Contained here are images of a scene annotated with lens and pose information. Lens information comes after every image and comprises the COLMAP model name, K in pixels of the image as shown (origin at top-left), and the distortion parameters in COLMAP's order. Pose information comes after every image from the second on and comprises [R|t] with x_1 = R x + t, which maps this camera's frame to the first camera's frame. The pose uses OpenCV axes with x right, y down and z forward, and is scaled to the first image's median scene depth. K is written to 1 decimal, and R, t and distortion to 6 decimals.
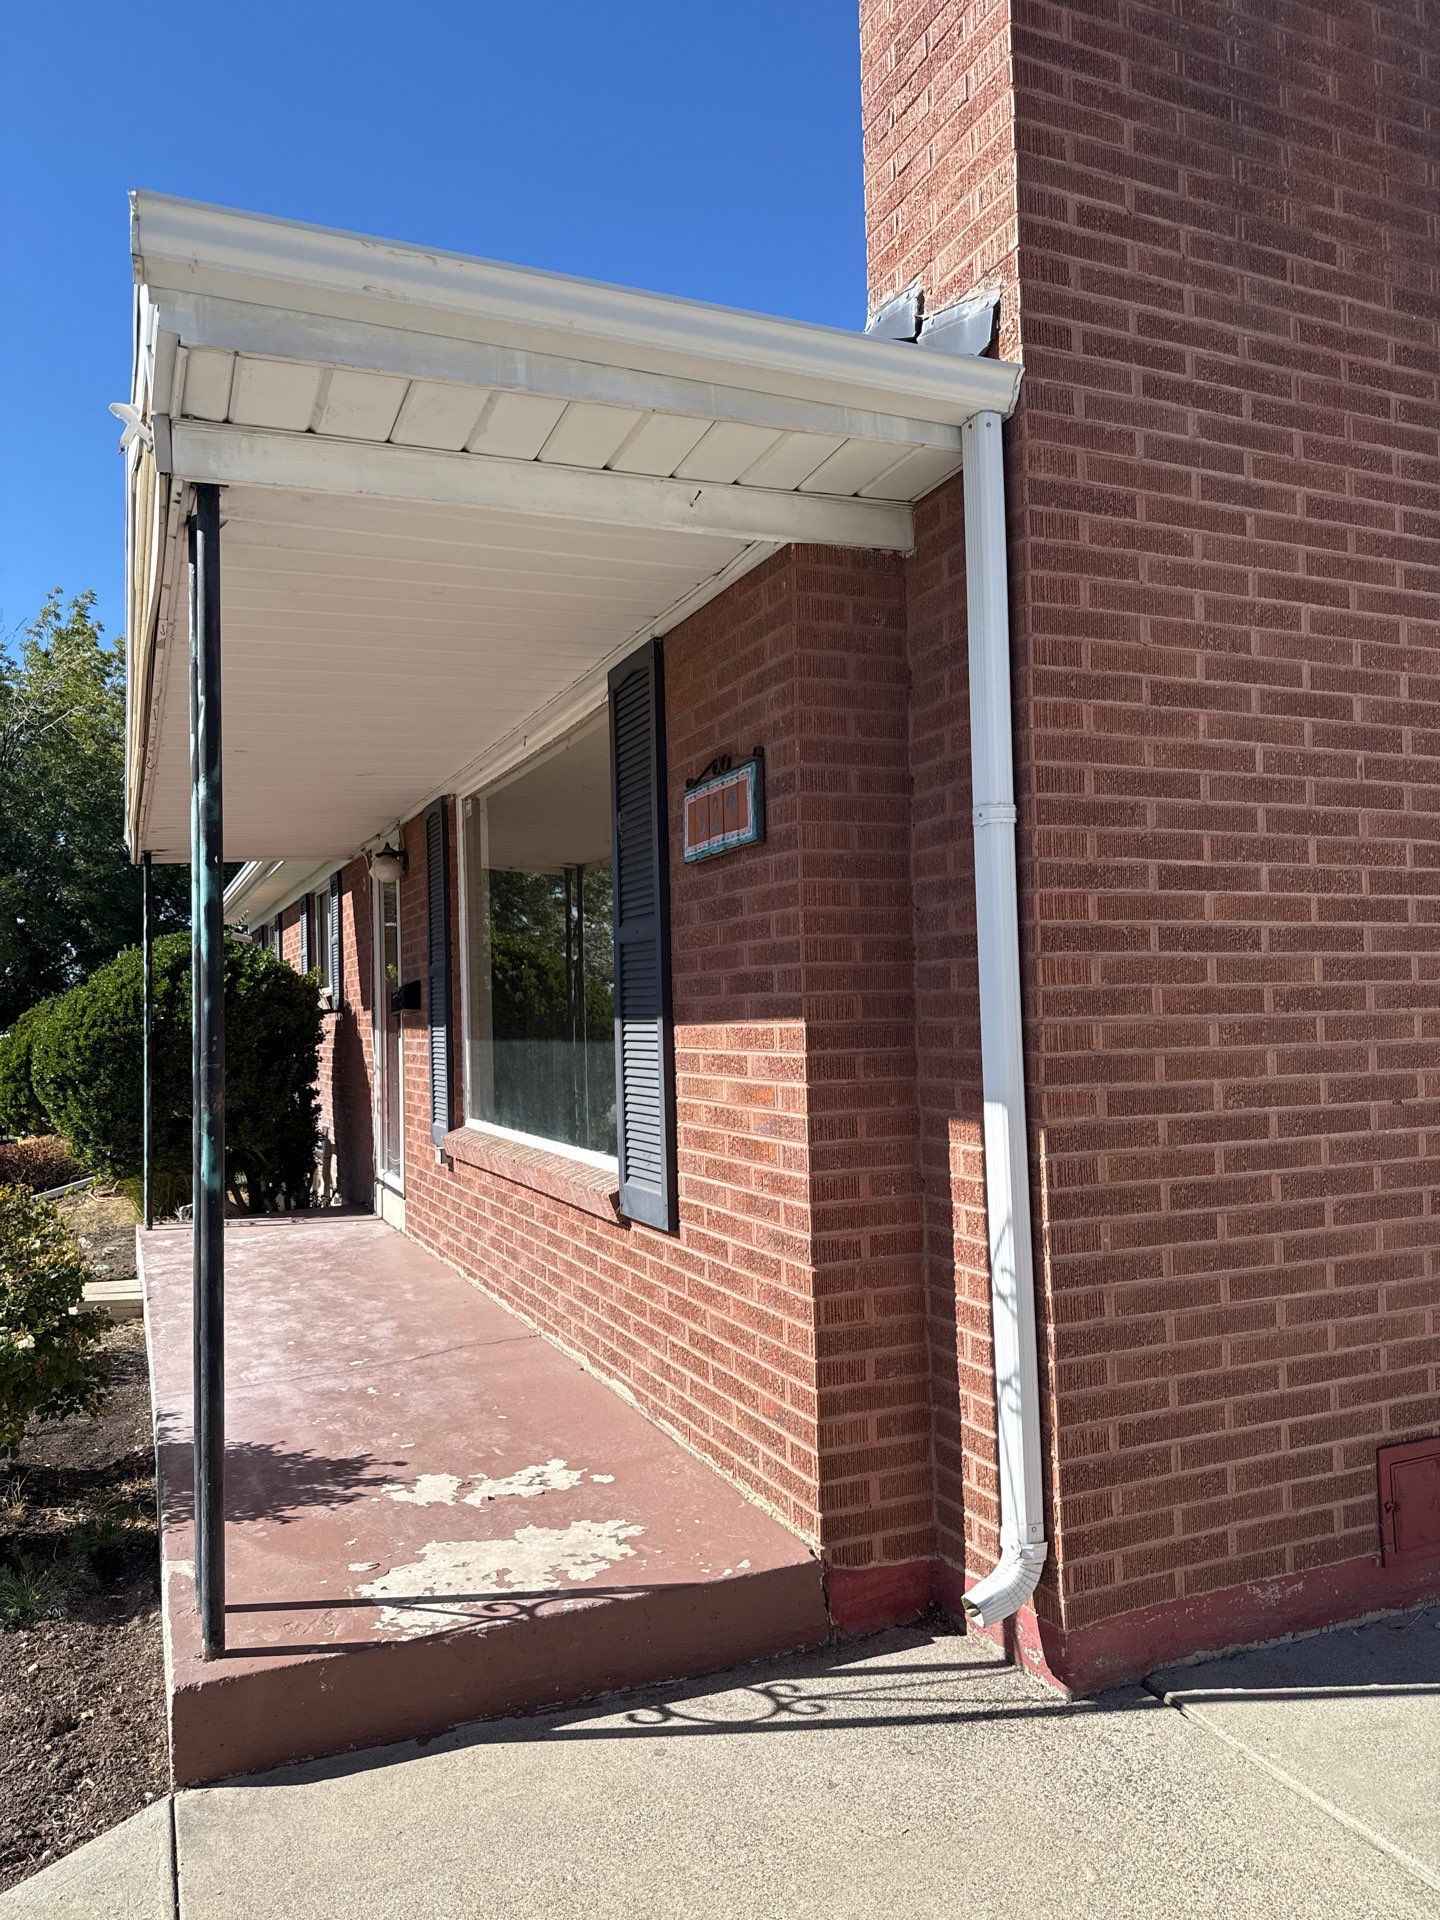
lens RADIAL K [[1338.4, 0, 716.8], [0, 1338.4, 963.6], [0, 0, 1]] dist [0.065876, -0.084491]
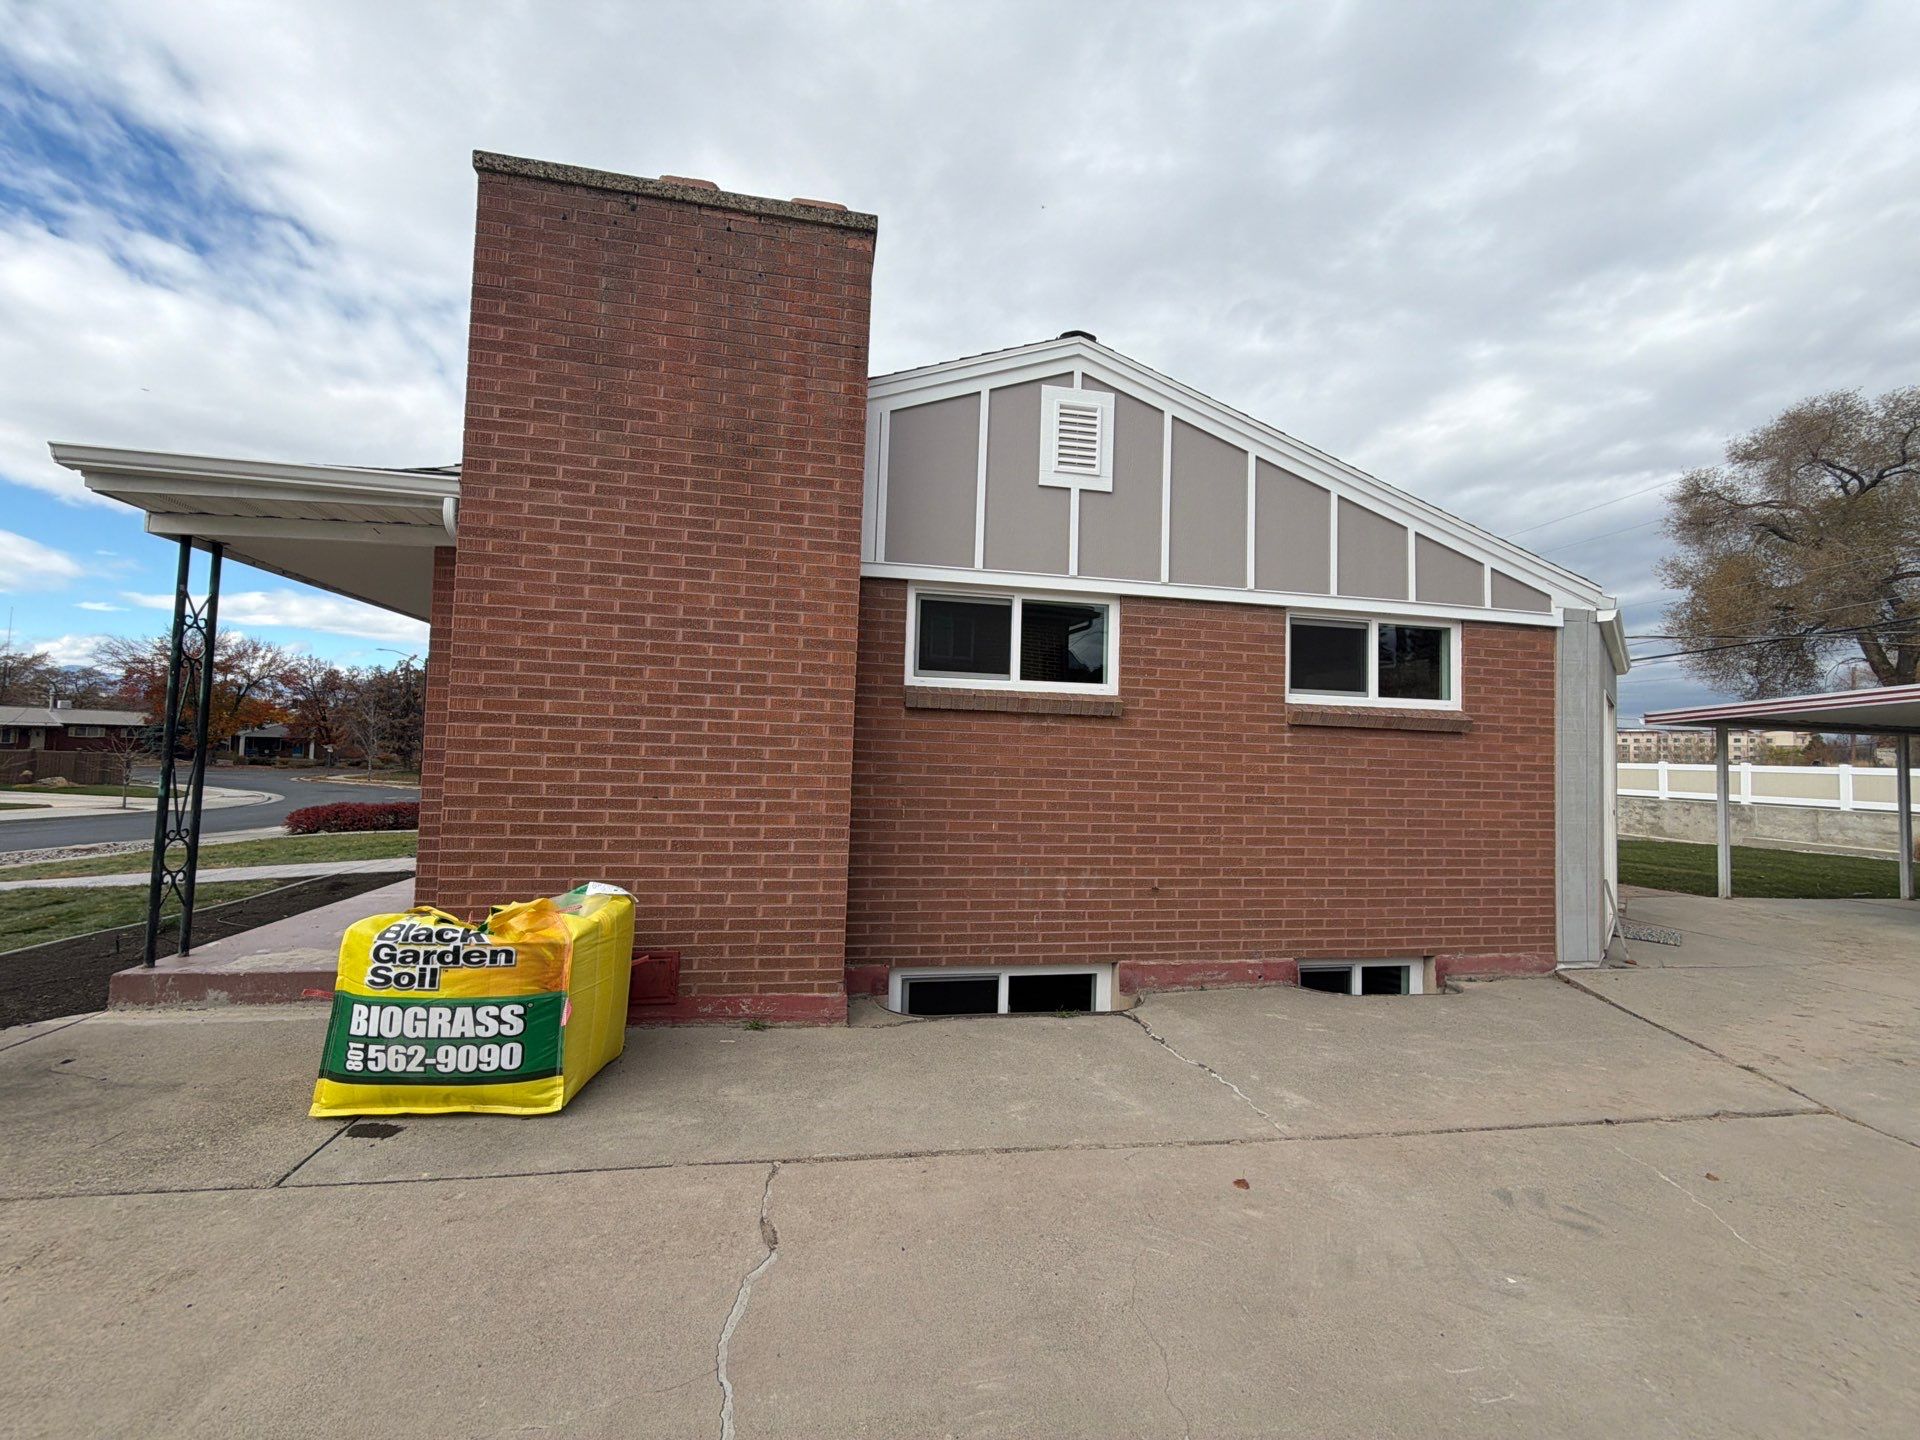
lens RADIAL K [[748.1, 0, 960.0], [0, 748.1, 720.0], [0, 0, 1]] dist [0.001898, 0.000222]
pose [[0.970826, 0.045499, -0.235428, 1.307807], [-0.046843, 0.998902, -0.000116, -0.050383], [0.235165, 0.011141, 0.971892, -0.077025]]
